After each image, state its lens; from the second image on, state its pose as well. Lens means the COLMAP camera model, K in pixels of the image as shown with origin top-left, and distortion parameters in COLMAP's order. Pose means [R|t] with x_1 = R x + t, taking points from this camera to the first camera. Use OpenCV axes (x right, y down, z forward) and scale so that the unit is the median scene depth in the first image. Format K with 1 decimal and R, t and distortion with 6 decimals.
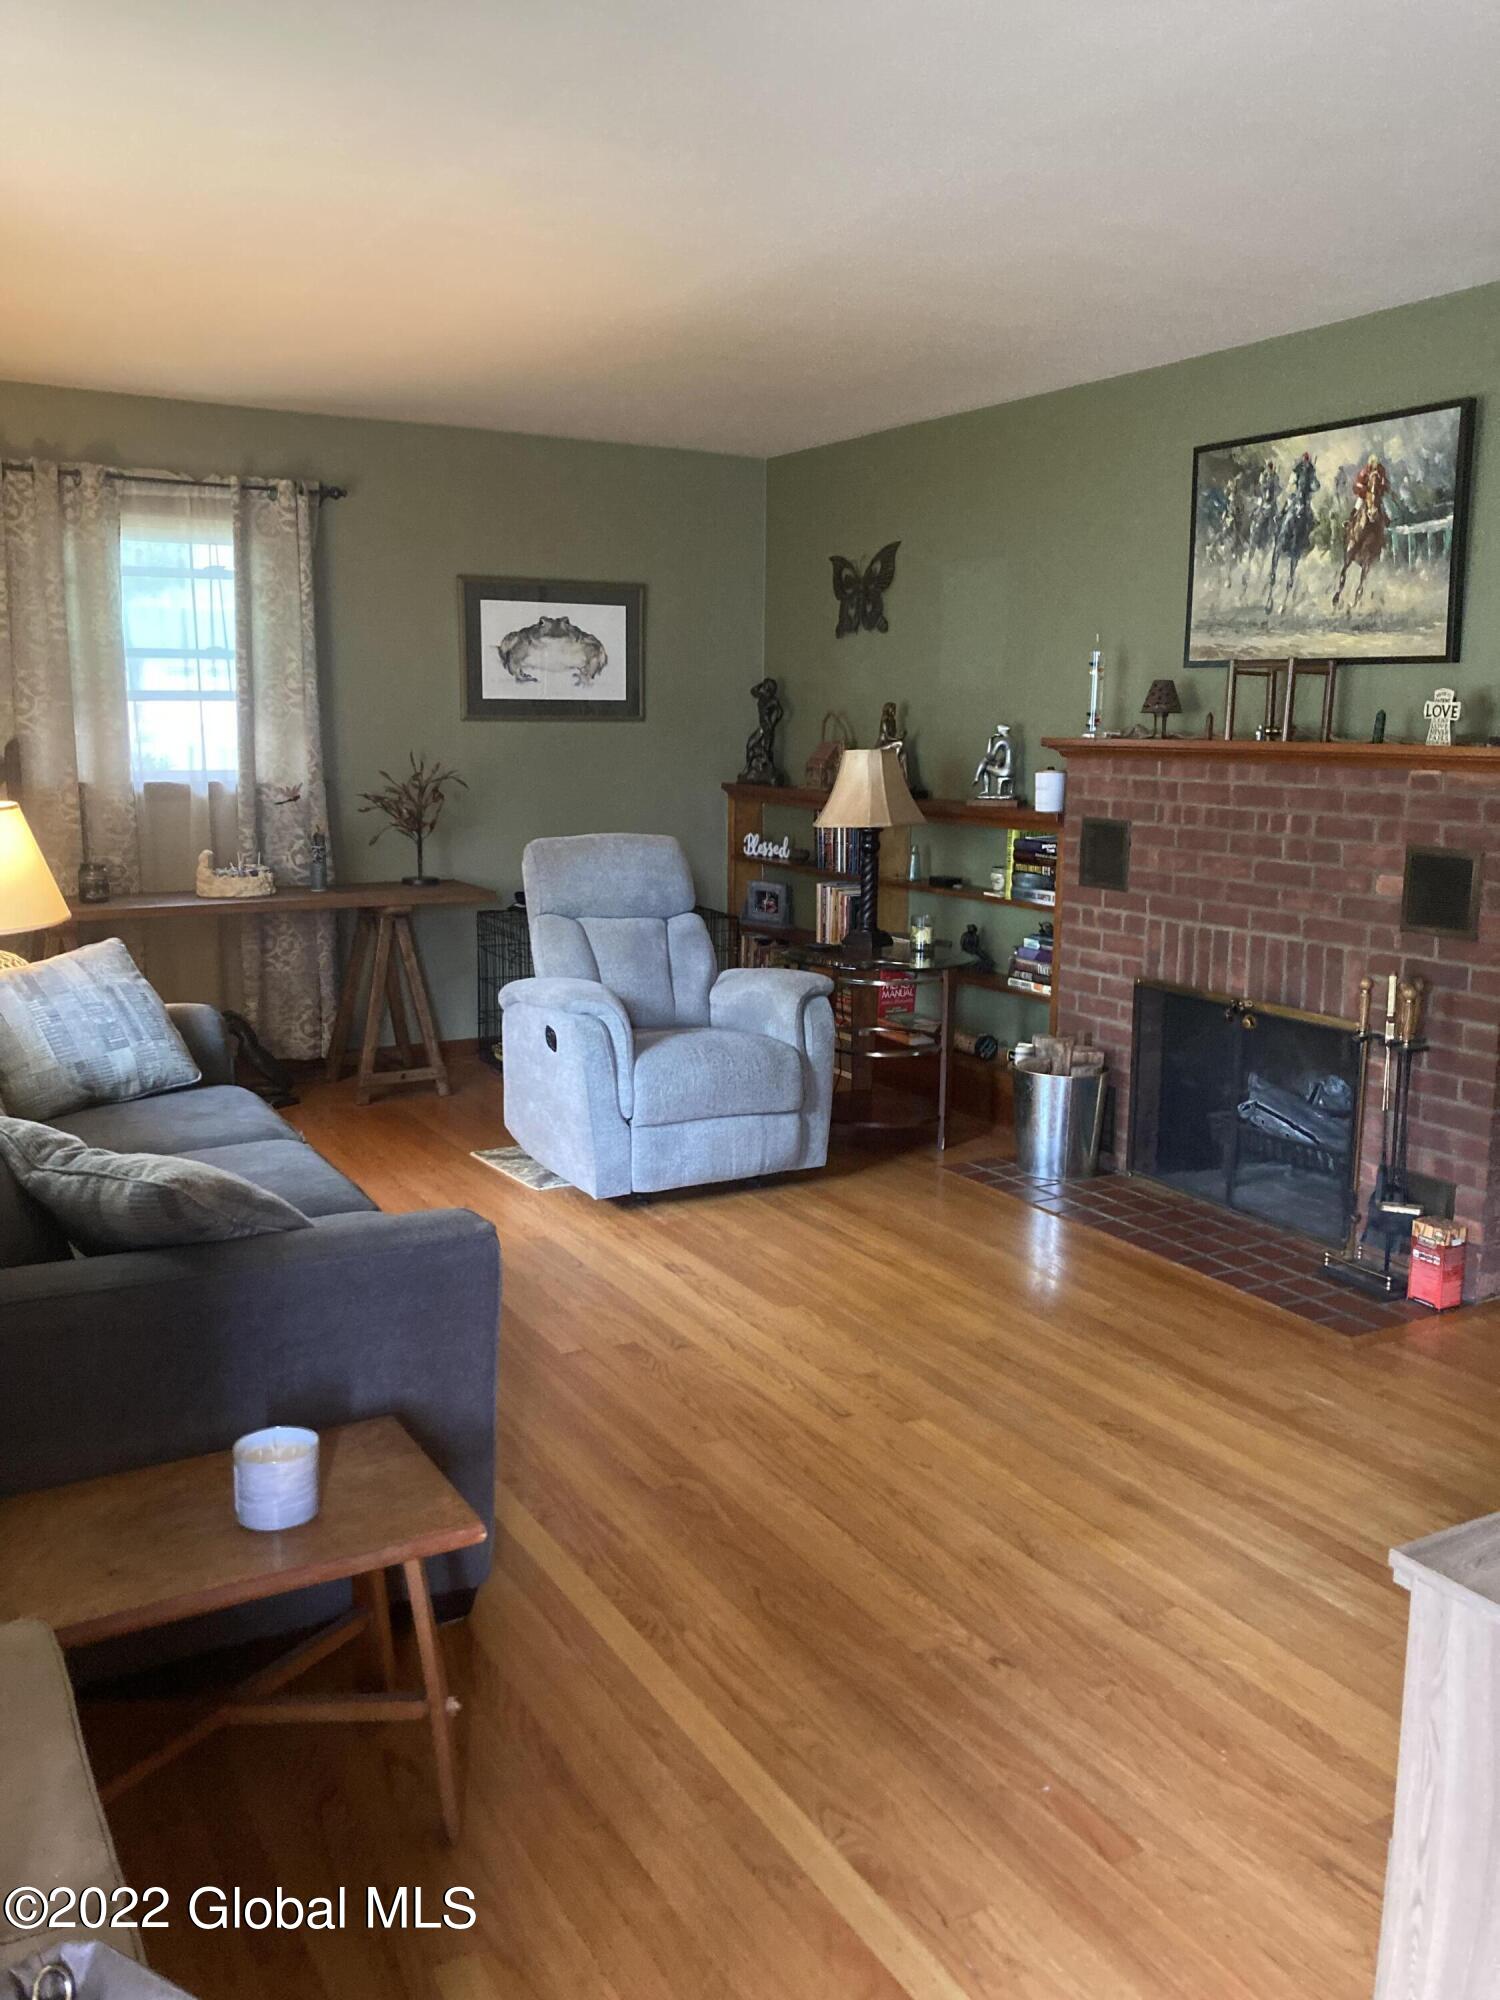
lens RADIAL K [[1635.5, 0, 755.2], [0, 1635.5, 1008.3], [0, 0, 1]] dist [0.024913, -0.000932]
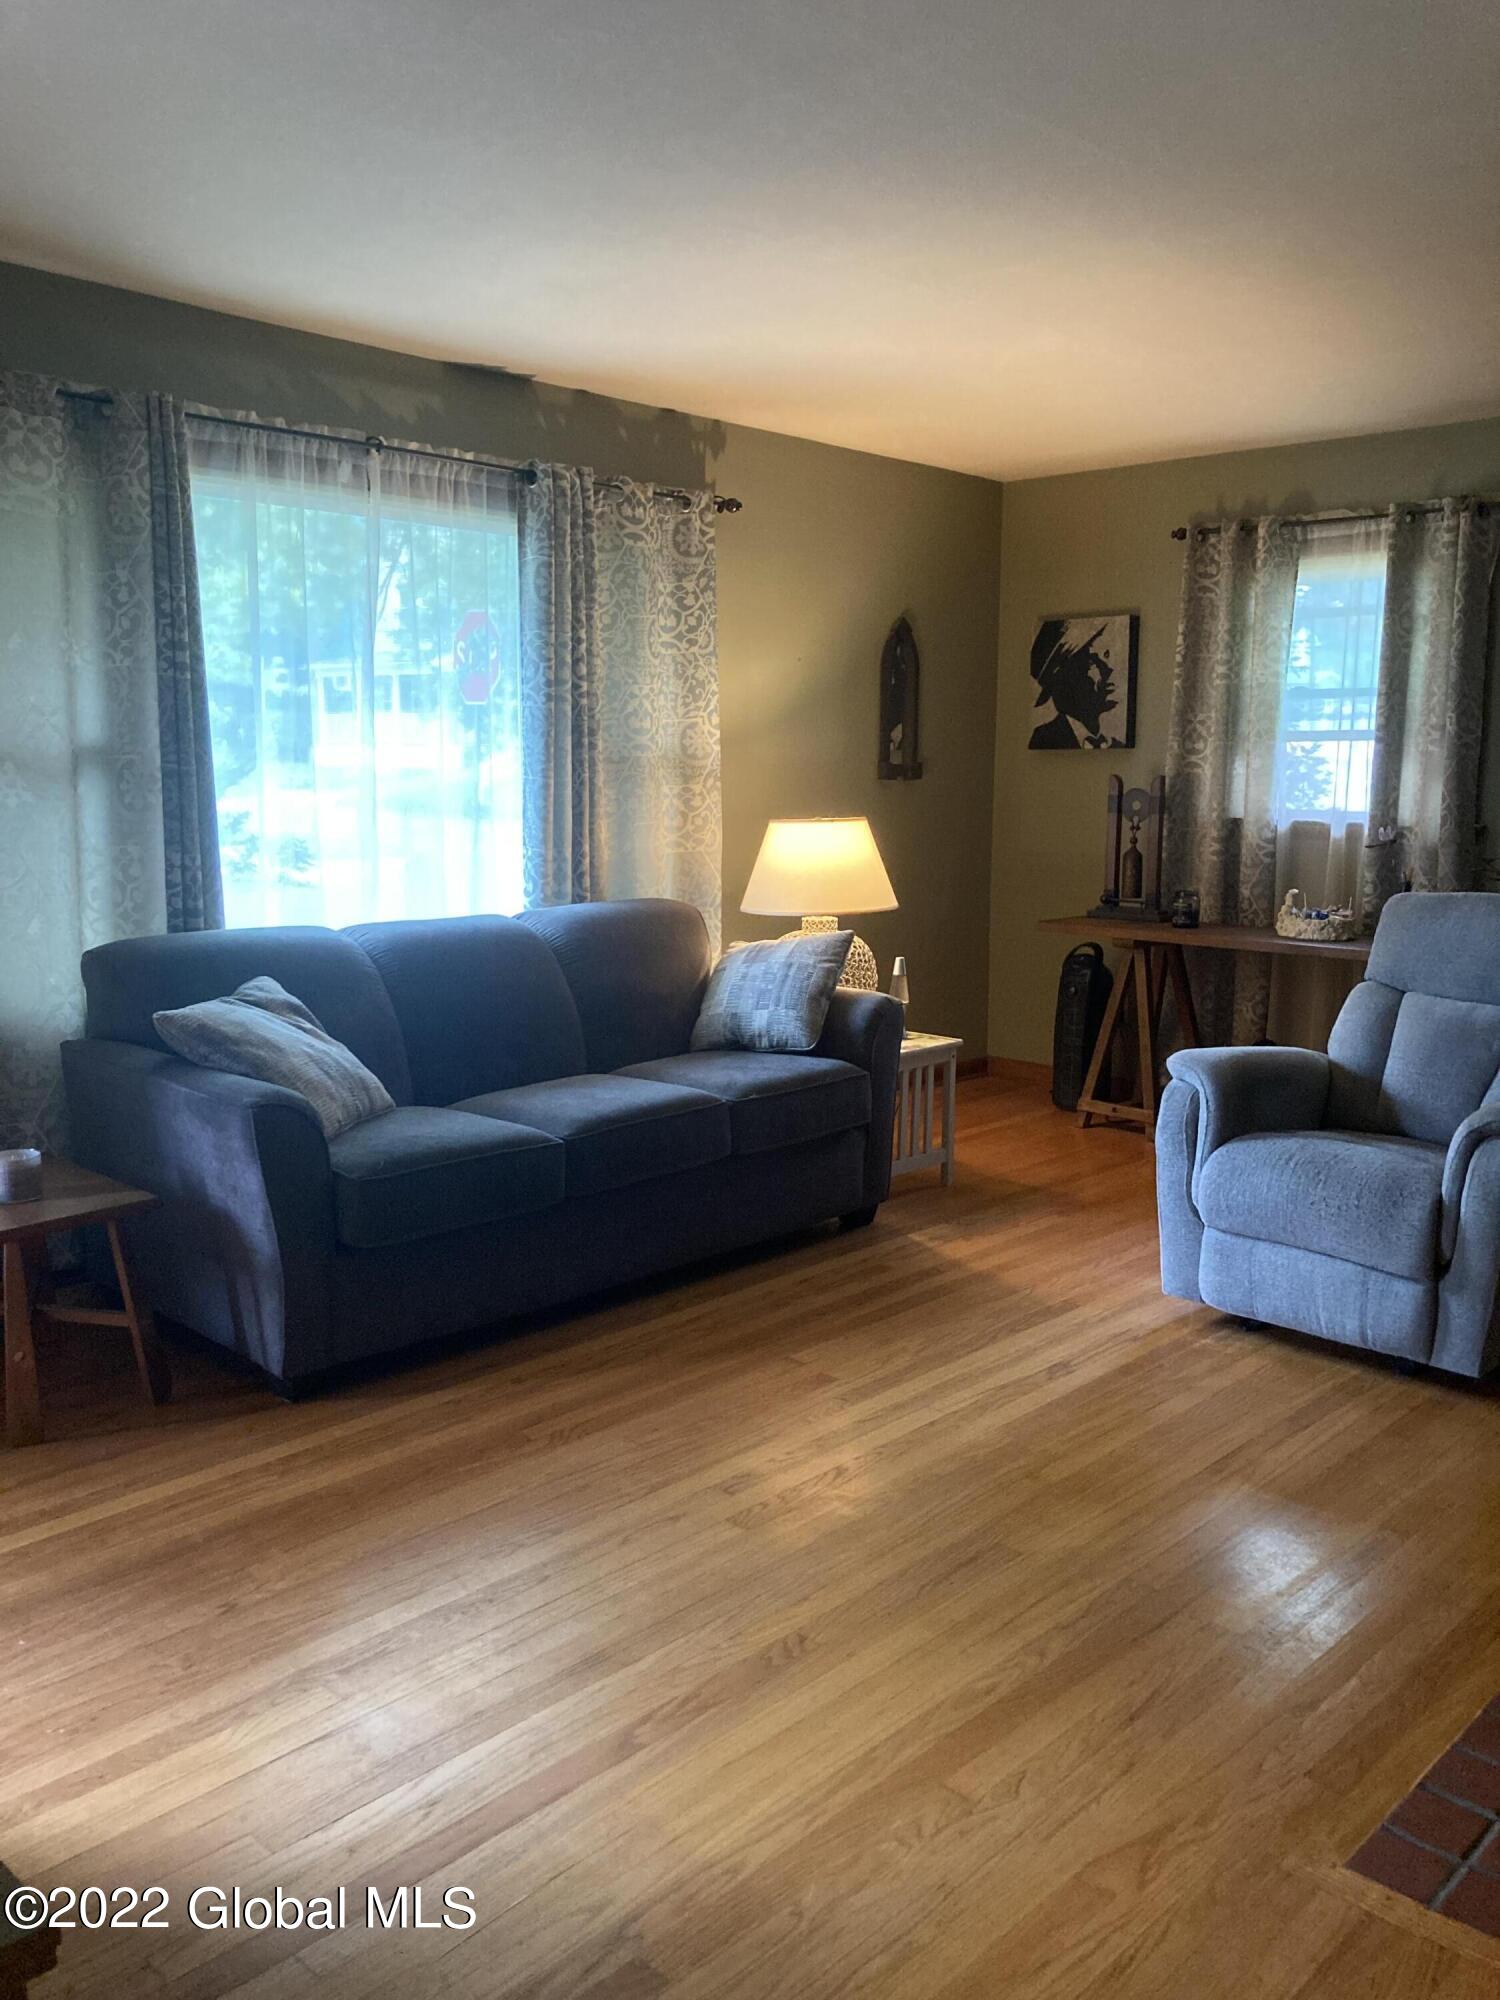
lens RADIAL K [[1635.5, 0, 756.8], [0, 1635.5, 993.0], [0, 0, 1]] dist [0.024913, -0.000932]
pose [[0.293531, 0.132566, -0.946713, 0.611521], [-0.181239, 0.980094, 0.081046, -0.068112], [0.938612, 0.147791, 0.311714, 0.478079]]
